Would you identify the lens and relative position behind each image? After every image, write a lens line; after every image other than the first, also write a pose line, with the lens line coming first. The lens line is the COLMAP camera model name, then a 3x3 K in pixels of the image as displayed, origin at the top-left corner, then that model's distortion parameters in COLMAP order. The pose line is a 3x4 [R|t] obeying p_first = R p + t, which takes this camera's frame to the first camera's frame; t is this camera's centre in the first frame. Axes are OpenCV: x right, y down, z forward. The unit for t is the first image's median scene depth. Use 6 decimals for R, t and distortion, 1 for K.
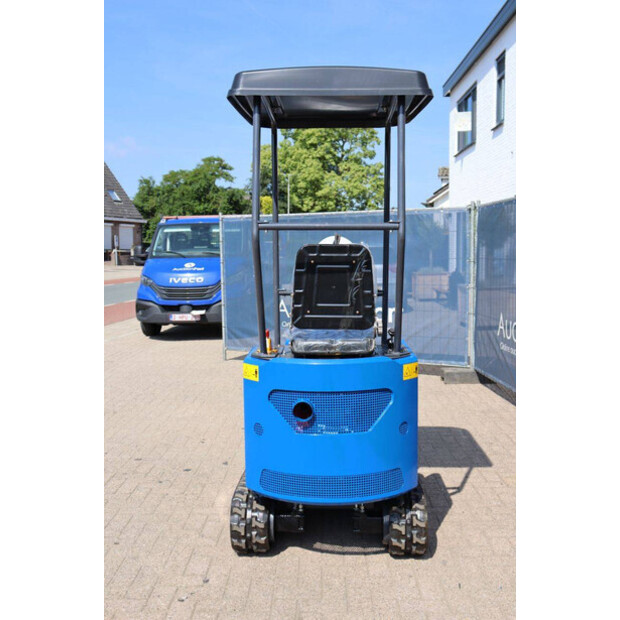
lens RADIAL K [[693.3, 0, 310.0], [0, 693.3, 310.0], [0, 0, 1]] dist [-0.019594, 0.018162]
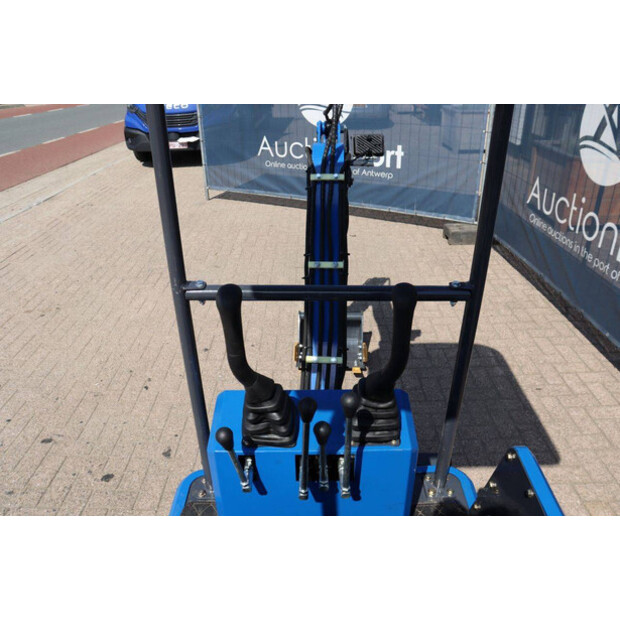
lens RADIAL K [[502.7, 0, 310.0], [0, 502.7, 310.0], [0, 0, 1]] dist [-0.092798, 0.006231]
pose [[0.999868, -0.010889, 0.012094, 0.019824], [0.005483, 0.925126, 0.379621, -0.138195], [-0.015322, -0.379504, 0.925063, 0.892849]]
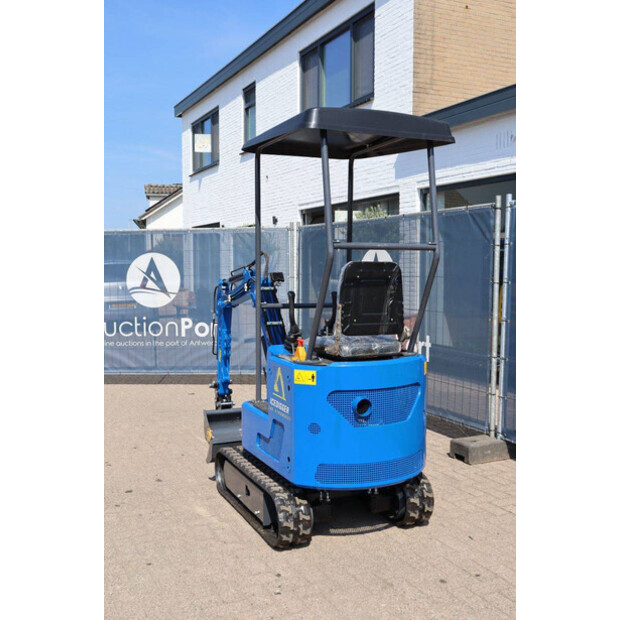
lens RADIAL K [[693.3, 0, 310.0], [0, 693.3, 310.0], [0, 0, 1]] dist [-0.019594, 0.018162]
pose [[0.898410, -0.027534, 0.438294, -0.529596], [0.038014, 0.999162, -0.015153, -0.000300], [-0.437510, 0.030275, 0.898704, 0.004557]]
